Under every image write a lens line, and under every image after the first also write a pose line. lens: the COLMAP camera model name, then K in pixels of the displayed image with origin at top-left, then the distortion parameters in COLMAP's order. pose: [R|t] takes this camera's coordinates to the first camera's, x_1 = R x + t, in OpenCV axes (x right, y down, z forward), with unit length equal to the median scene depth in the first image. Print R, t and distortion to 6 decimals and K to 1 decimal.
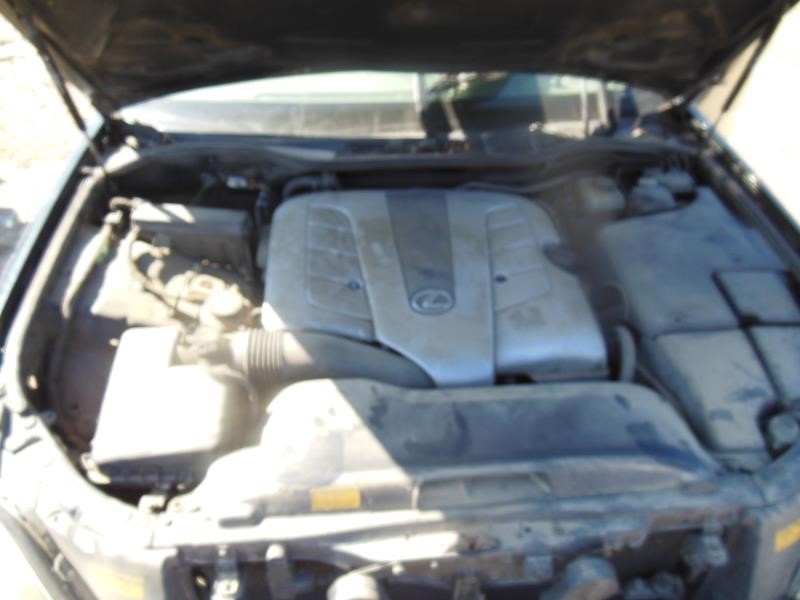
lens RADIAL K [[604.1, 0, 398.0], [0, 604.1, 303.3], [0, 0, 1]] dist [-0.058134, 0.094546]
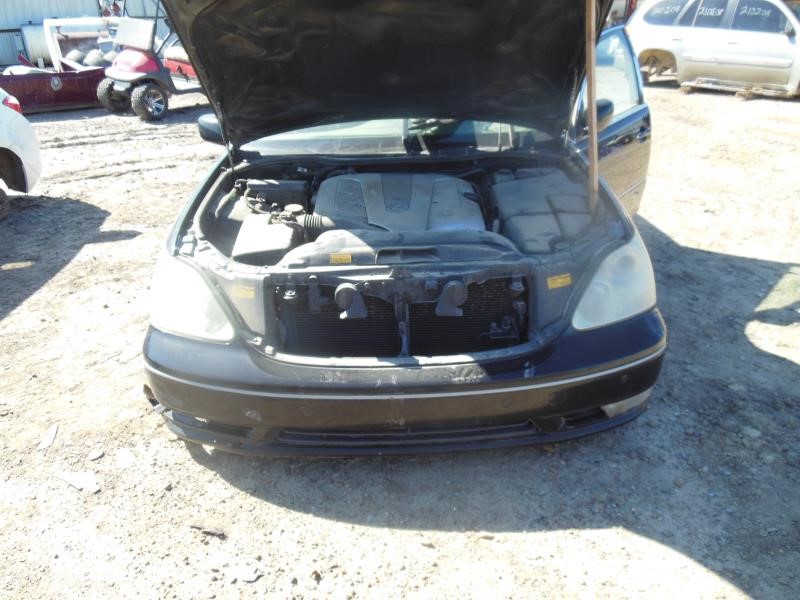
lens RADIAL K [[604.1, 0, 398.0], [0, 604.1, 303.3], [0, 0, 1]] dist [-0.058134, 0.094546]
pose [[0.996533, -0.003330, -0.083128, 0.215032], [-0.015640, 0.973887, -0.226495, 0.725618], [0.081711, 0.227010, 0.970458, -0.816931]]
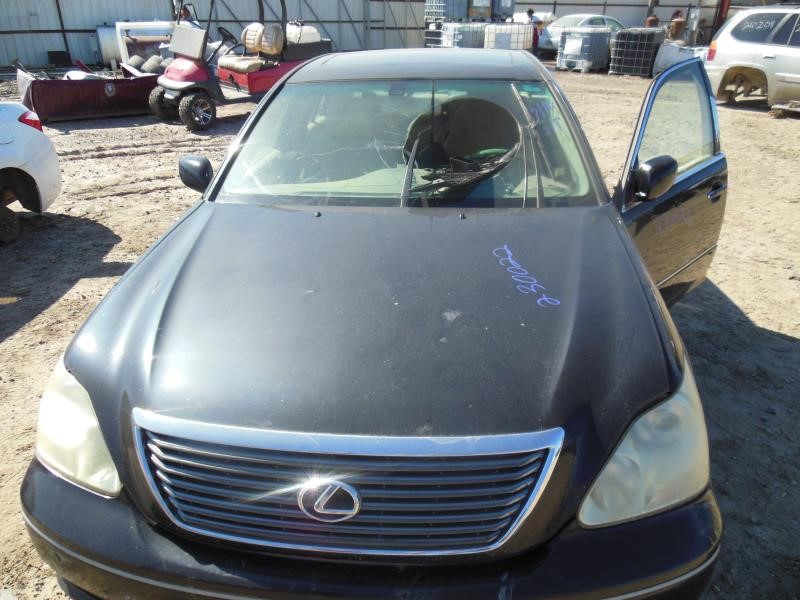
lens RADIAL K [[595.6, 0, 397.3], [0, 595.6, 302.5], [0, 0, 1]] dist [0.001439, -0.003032]
pose [[0.980852, 0.059002, -0.185601, 0.390599], [-0.100371, 0.969839, -0.222121, 0.313983], [0.166897, 0.236497, 0.957191, -0.439132]]
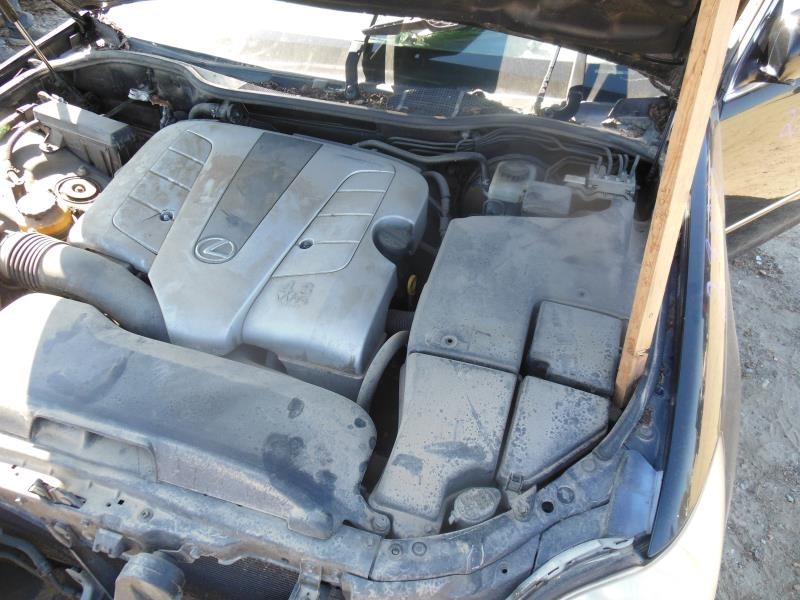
lens RADIAL K [[604.1, 0, 398.0], [0, 604.1, 303.3], [0, 0, 1]] dist [-0.058134, 0.094546]
pose [[0.924965, 0.259827, -0.277364, 0.582799], [-0.240684, 0.965272, 0.101597, -0.083759], [0.294129, -0.027216, 0.955378, 0.188308]]
